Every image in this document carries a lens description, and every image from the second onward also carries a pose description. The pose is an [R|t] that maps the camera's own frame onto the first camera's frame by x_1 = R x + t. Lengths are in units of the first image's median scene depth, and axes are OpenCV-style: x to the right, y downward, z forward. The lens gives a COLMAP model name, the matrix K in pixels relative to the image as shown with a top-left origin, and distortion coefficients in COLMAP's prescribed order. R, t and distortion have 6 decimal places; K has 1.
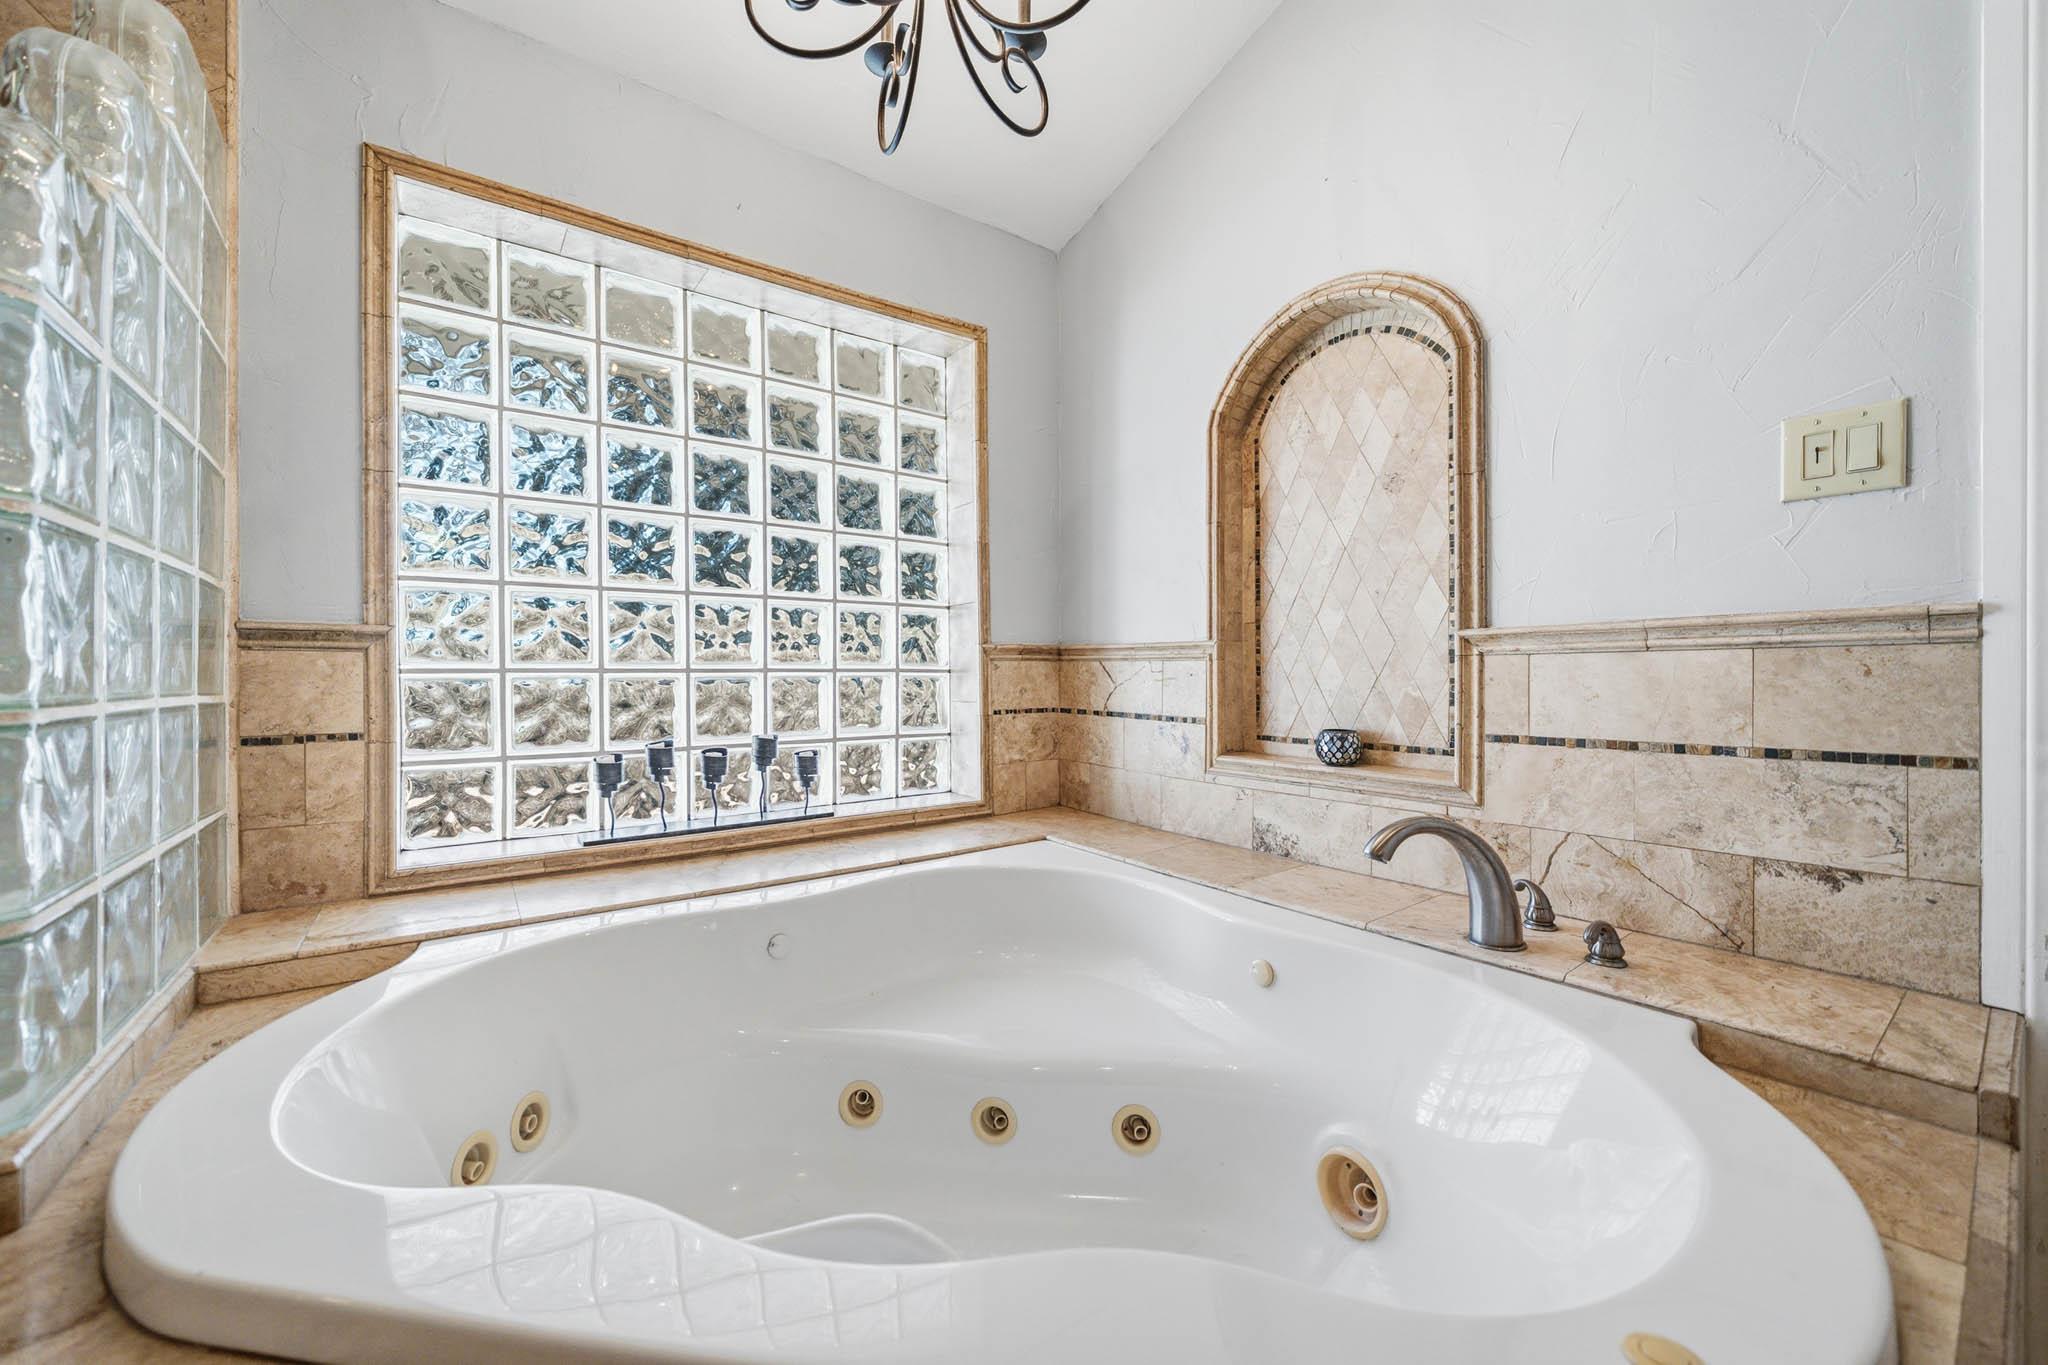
lens RADIAL K [[776.5, 0, 1013.3], [0, 776.5, 680.5], [0, 0, 1]] dist [-0.002535, -0.000151]
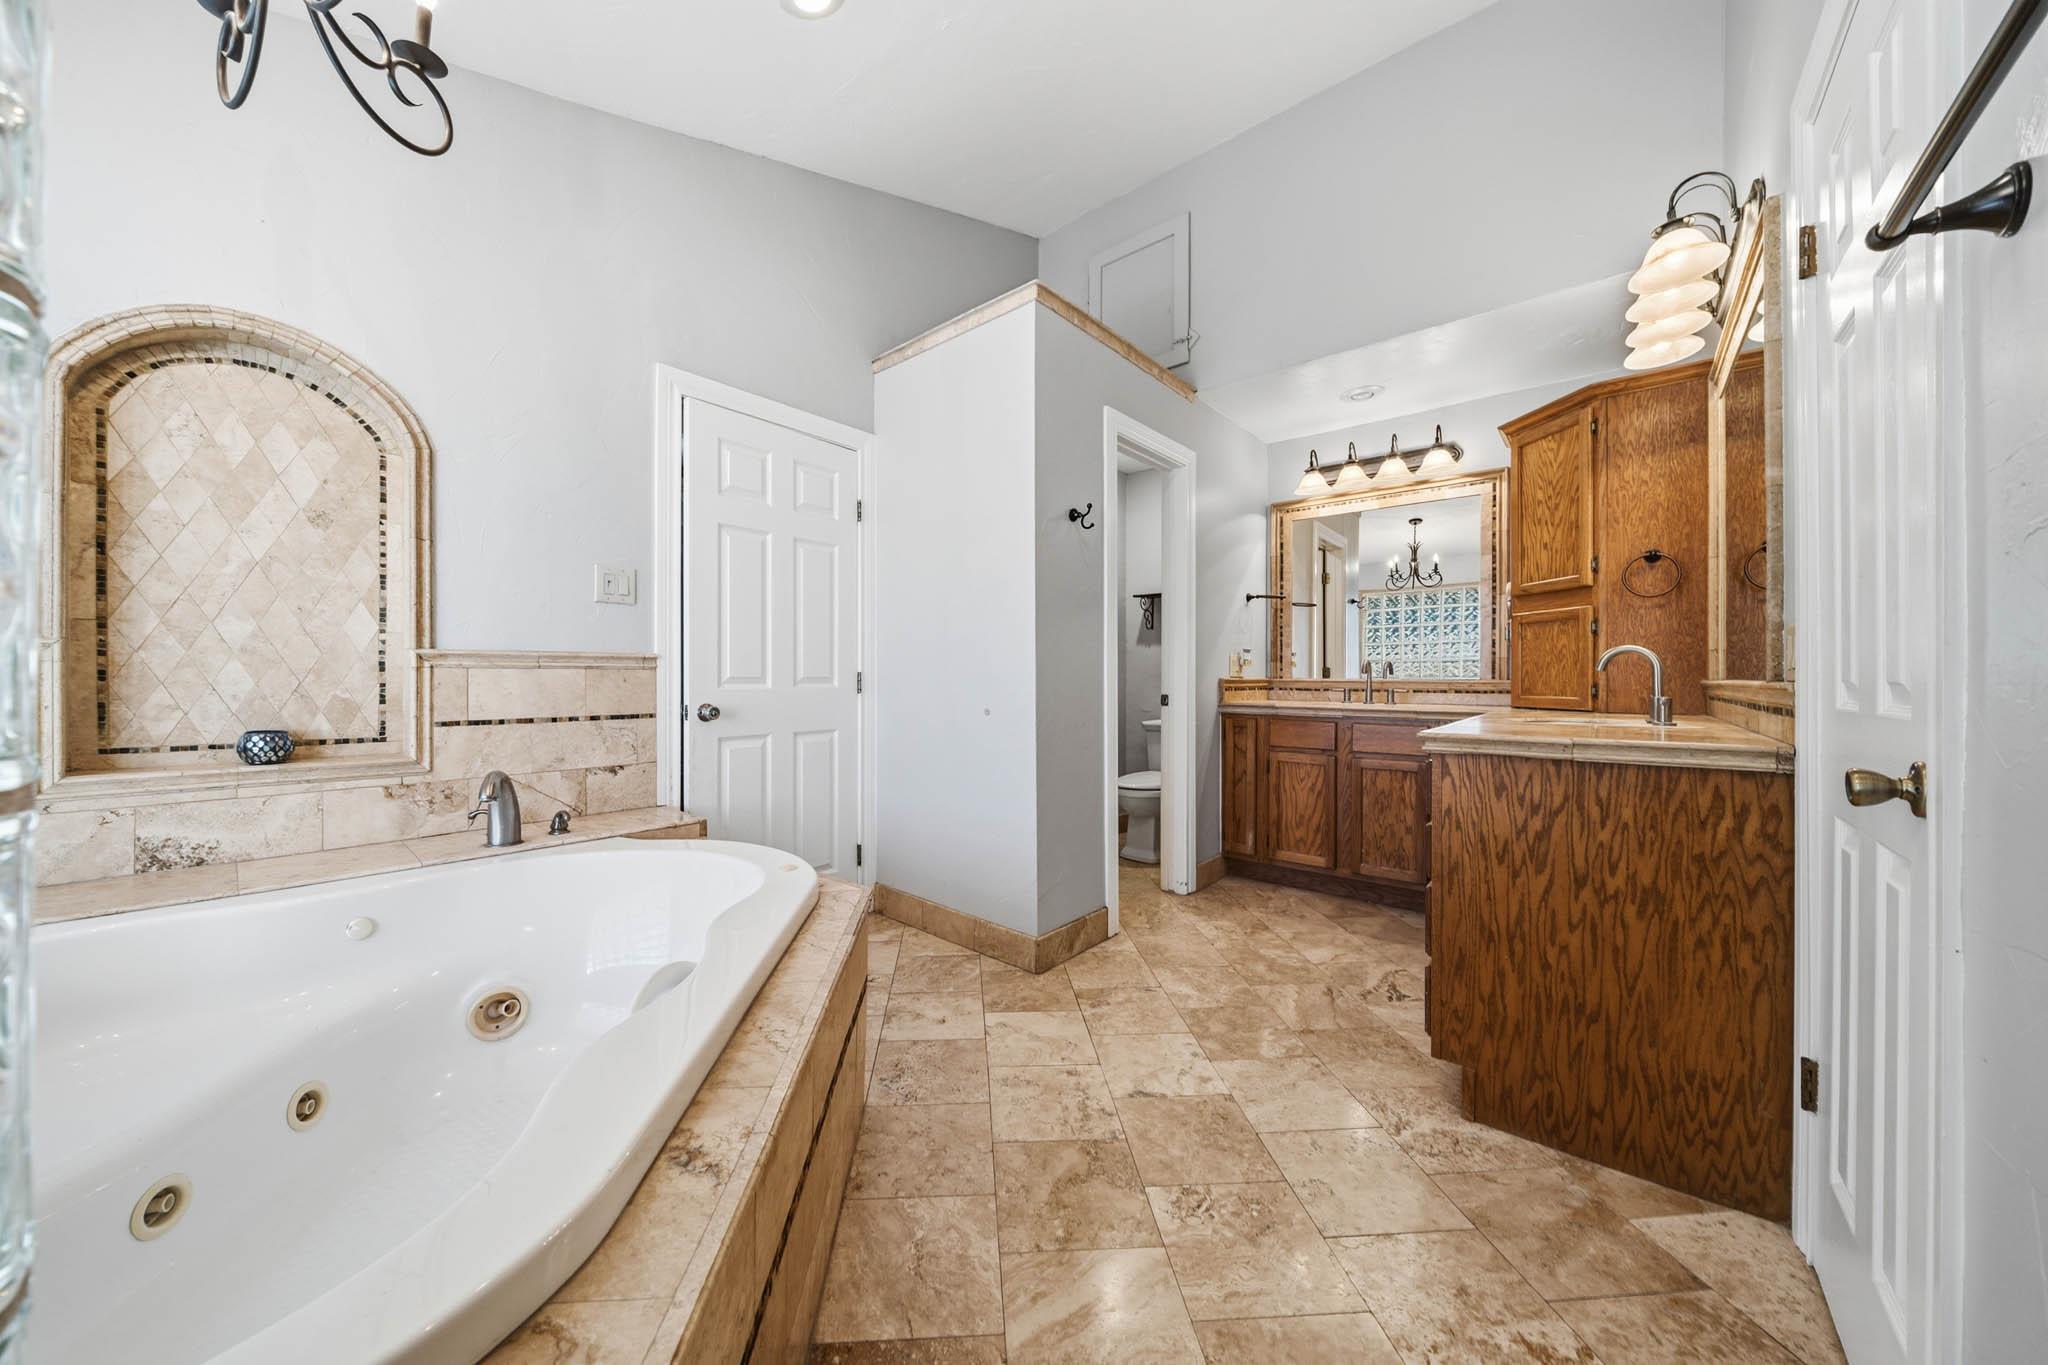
lens RADIAL K [[701.9, 0, 1019.7], [0, 701.9, 677.6], [0, 0, 1]] dist [0.000982, -0.000008]
pose [[-0.244619, 0.001323, 0.969618, -0.856713], [-0.000939, 0.999998, -0.001601, -0.011815], [-0.969619, -0.001302, -0.244618, 0.234366]]
